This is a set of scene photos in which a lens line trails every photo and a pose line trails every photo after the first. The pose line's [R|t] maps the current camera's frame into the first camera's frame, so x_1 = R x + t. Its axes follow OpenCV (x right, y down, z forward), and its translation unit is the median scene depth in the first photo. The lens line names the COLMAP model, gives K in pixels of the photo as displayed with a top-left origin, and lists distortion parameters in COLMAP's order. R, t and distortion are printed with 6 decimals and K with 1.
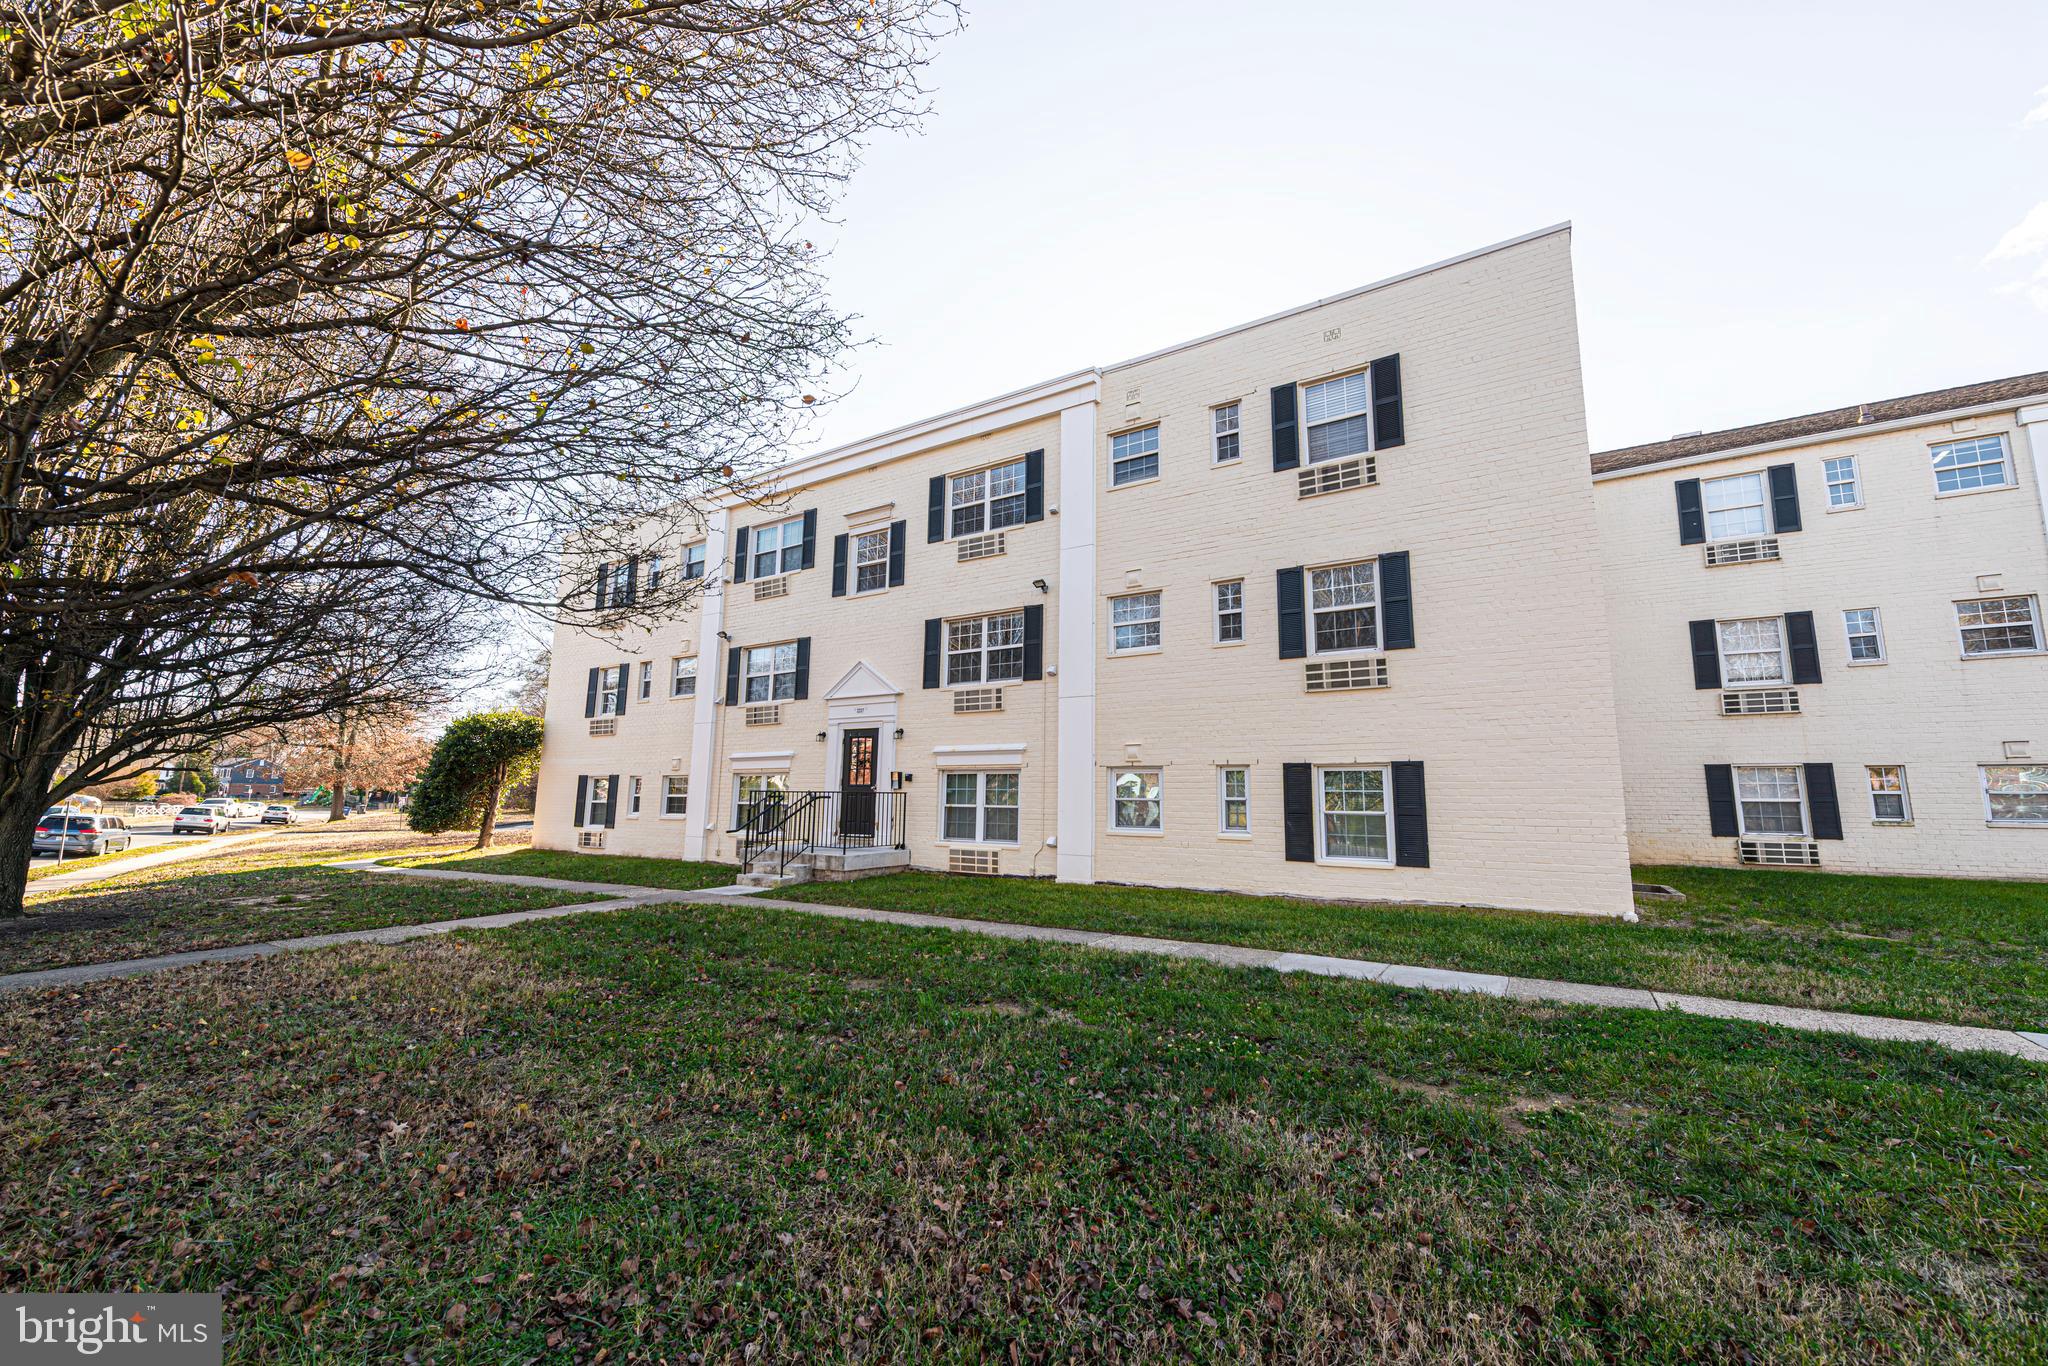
lens RADIAL K [[804.1, 0, 1028.9], [0, 804.1, 679.7], [0, 0, 1]] dist [0.016240, -0.005761]
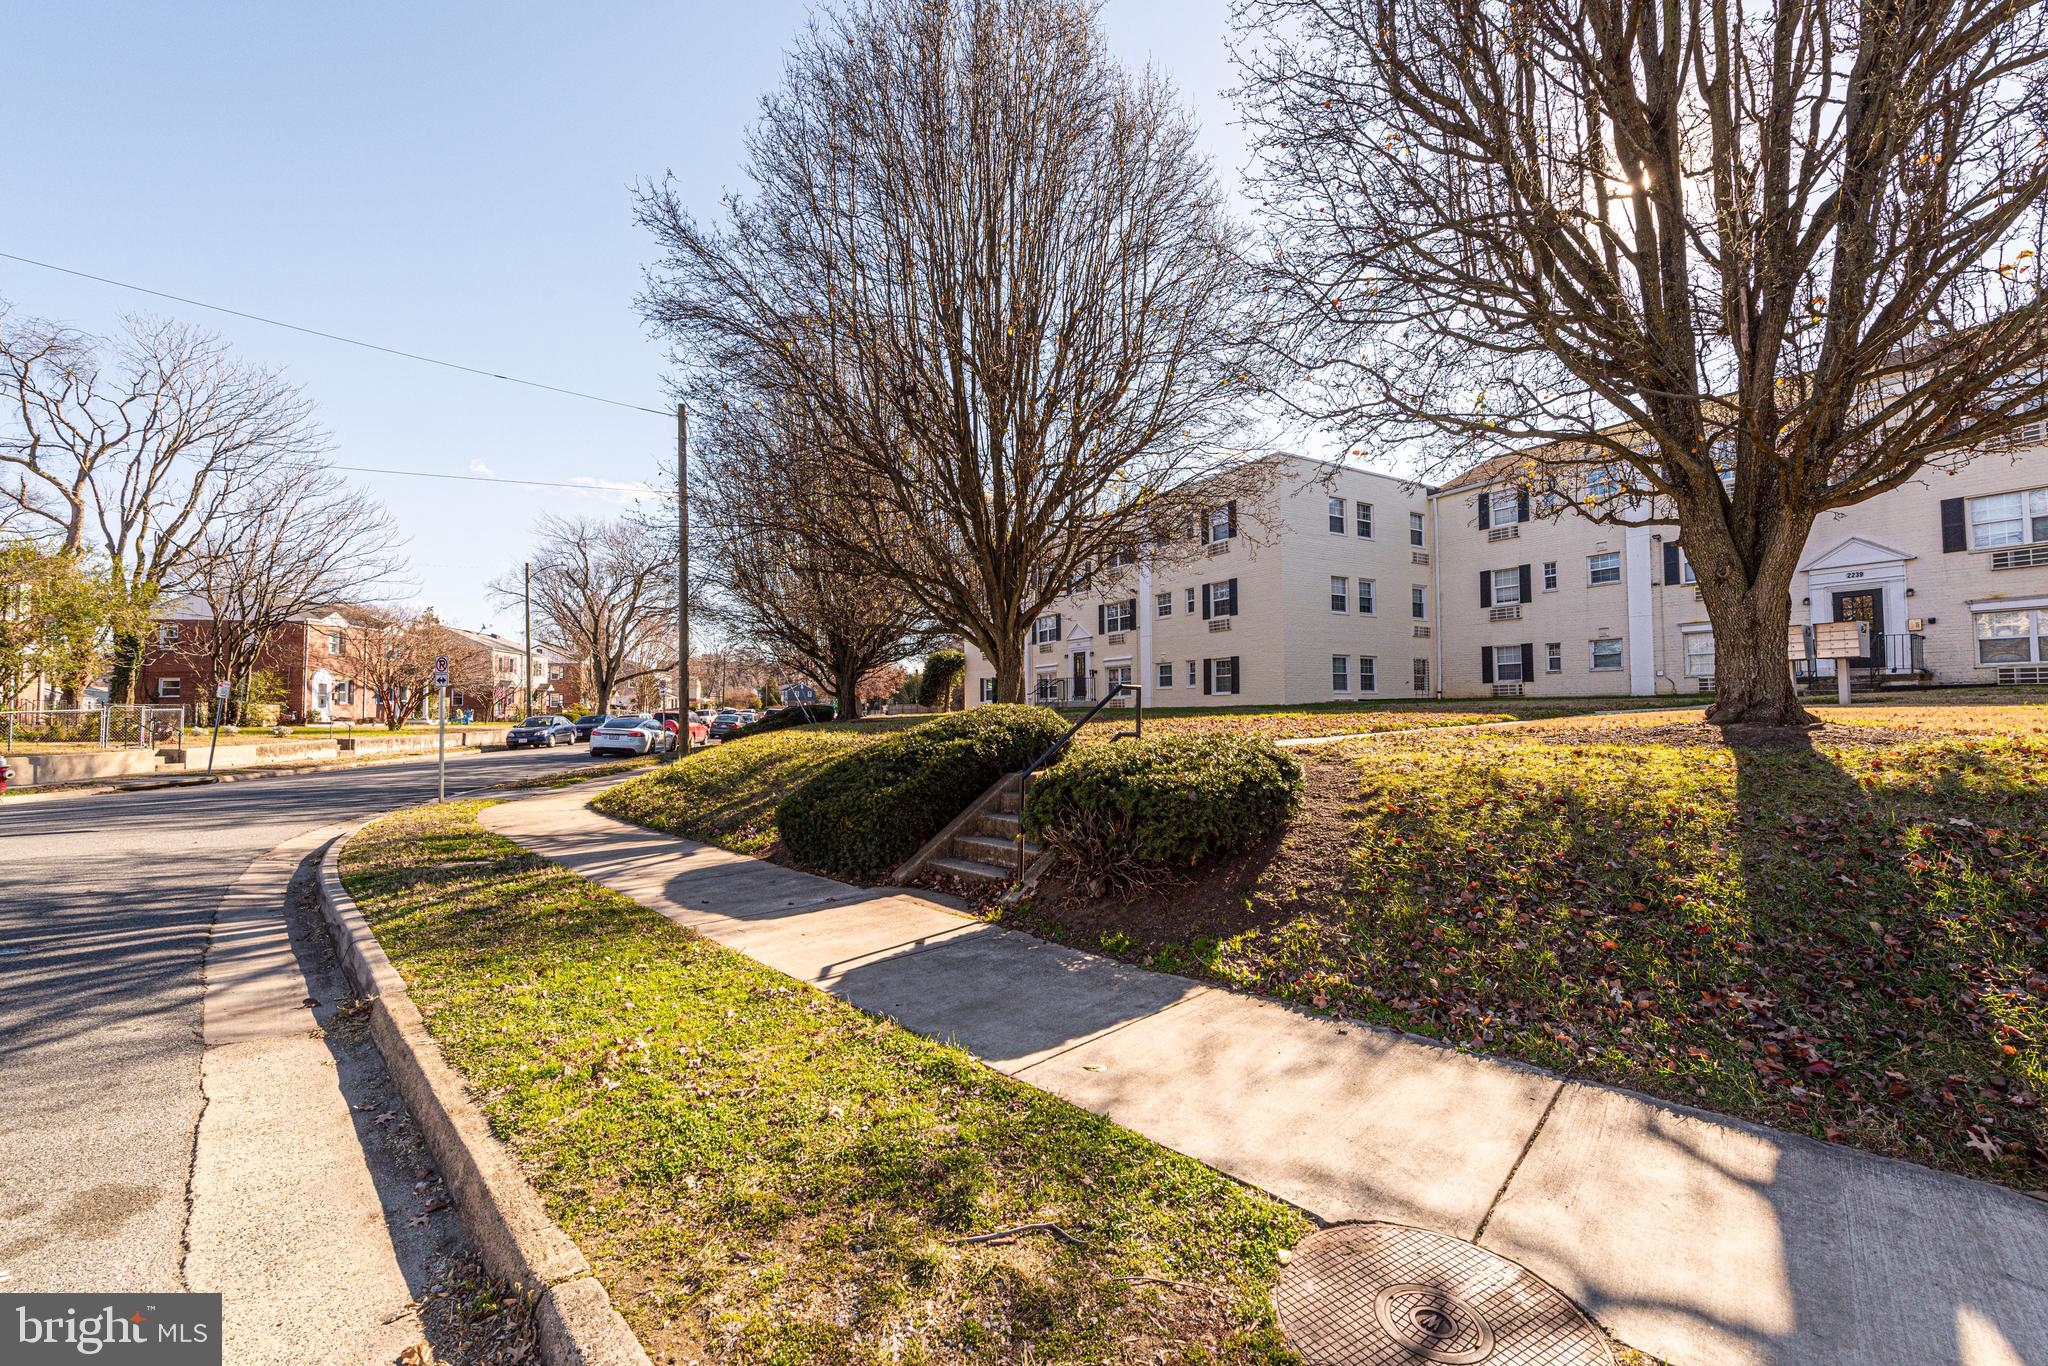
lens RADIAL K [[804.1, 0, 1028.9], [0, 804.1, 679.7], [0, 0, 1]] dist [0.016240, -0.005761]
pose [[0.894087, -0.039523, -0.446146, 0.771265], [0.092040, 0.991053, 0.096655, -0.110328], [0.438334, -0.127482, 0.889726, -1.278723]]
